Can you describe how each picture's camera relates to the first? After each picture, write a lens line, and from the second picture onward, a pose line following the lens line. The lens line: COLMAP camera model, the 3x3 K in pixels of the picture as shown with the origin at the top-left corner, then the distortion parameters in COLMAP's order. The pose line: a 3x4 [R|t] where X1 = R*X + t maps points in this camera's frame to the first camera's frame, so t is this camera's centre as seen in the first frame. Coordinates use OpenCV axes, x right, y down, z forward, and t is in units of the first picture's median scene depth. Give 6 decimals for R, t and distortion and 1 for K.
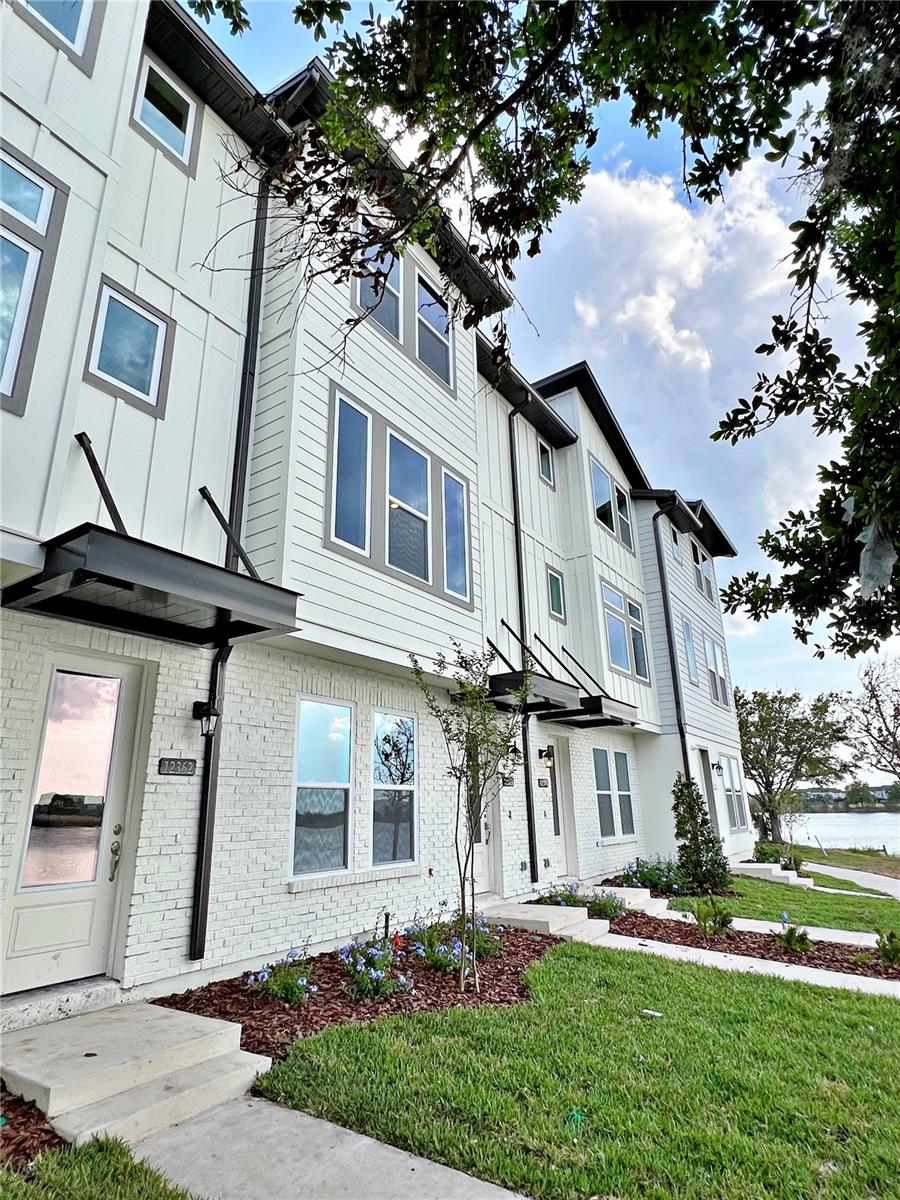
lens RADIAL K [[645.5, 0, 450.0], [0, 645.5, 600.0], [0, 0, 1]] dist [0.000786, 0.000092]
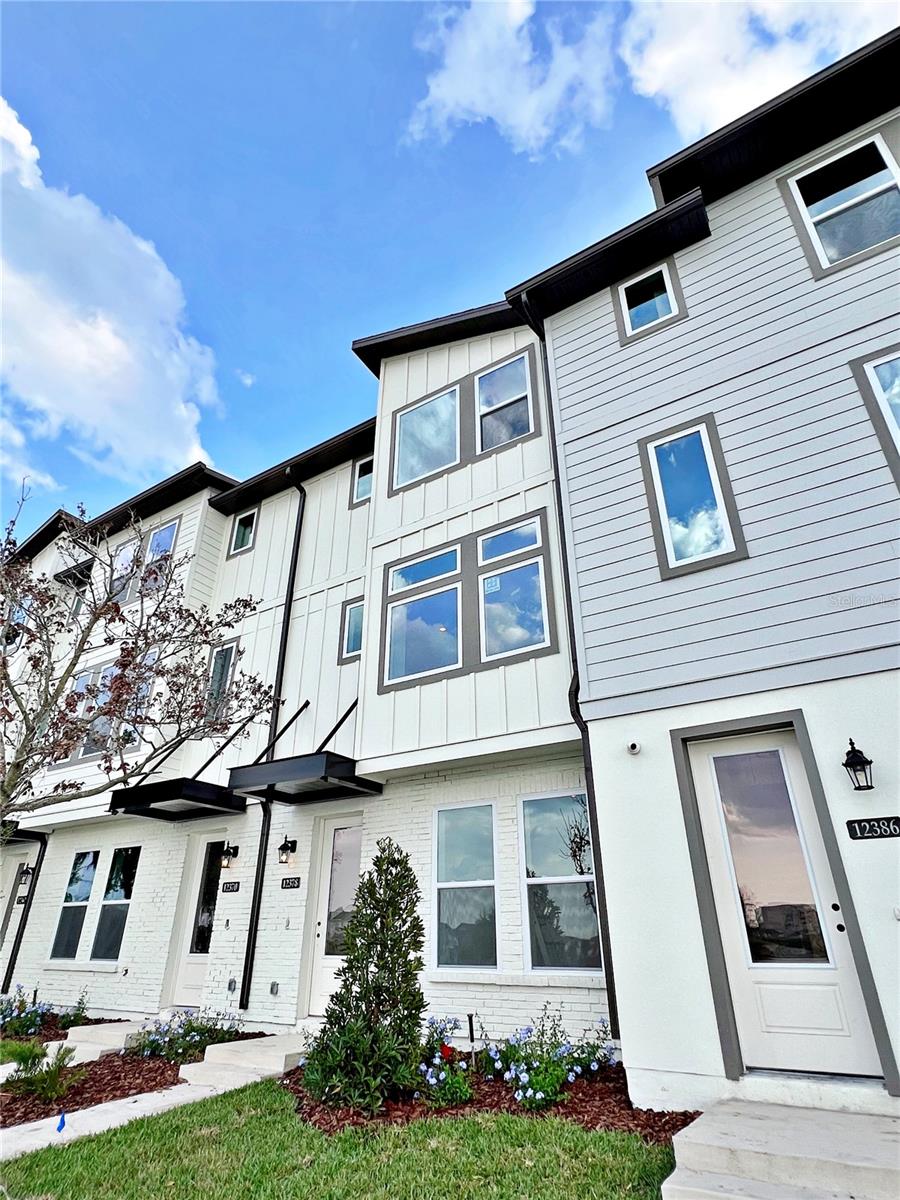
lens RADIAL K [[645.5, 0, 450.0], [0, 645.5, 600.0], [0, 0, 1]] dist [0.000786, 0.000092]
pose [[0.035834, -0.455498, -0.889515, 1.140039], [0.306186, 0.852285, -0.424099, 0.424839], [0.951297, -0.257160, 0.170008, 1.257979]]
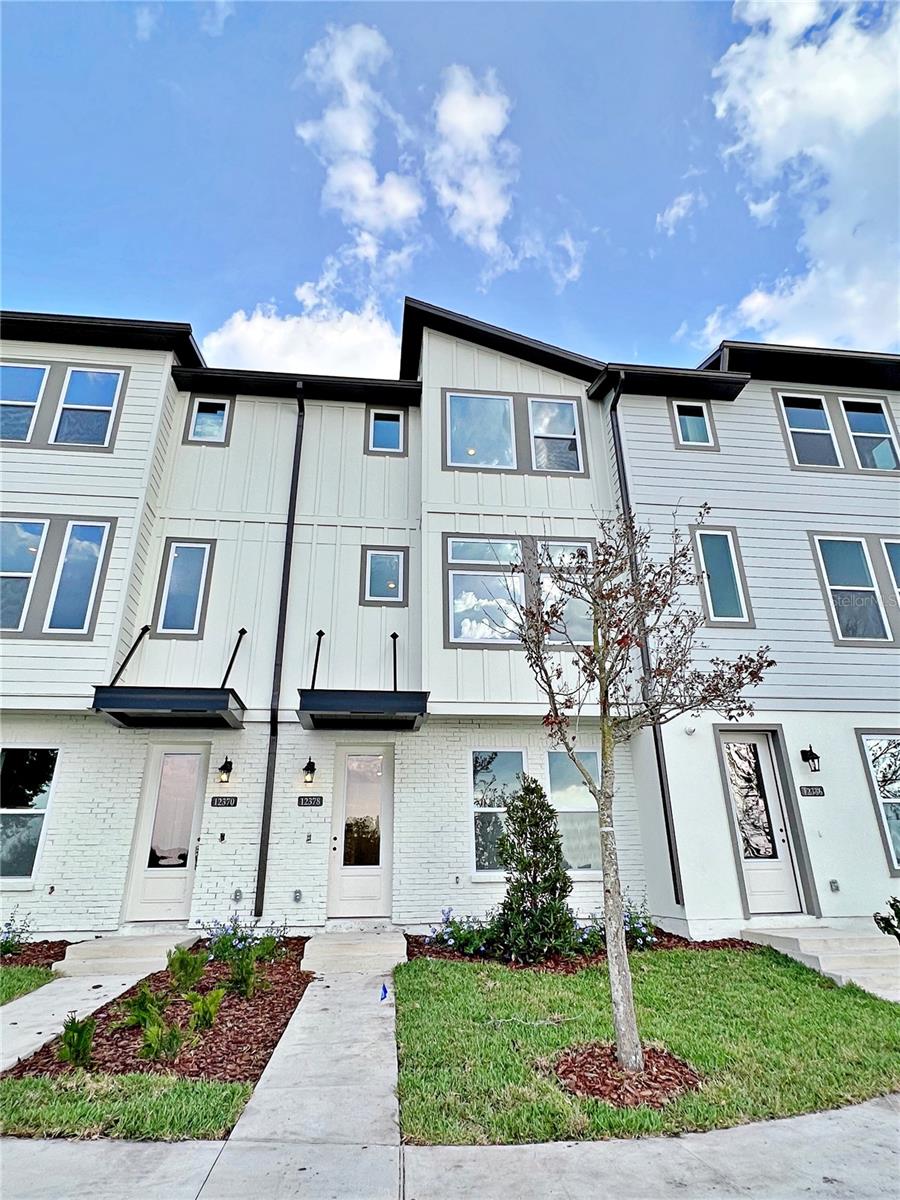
lens RADIAL K [[645.5, 0, 450.0], [0, 645.5, 600.0], [0, 0, 1]] dist [0.000786, 0.000092]
pose [[0.655218, -0.288897, -0.698018, 1.034094], [0.234296, 0.956138, -0.175798, 0.245141], [0.718189, -0.048356, 0.694166, 0.607007]]
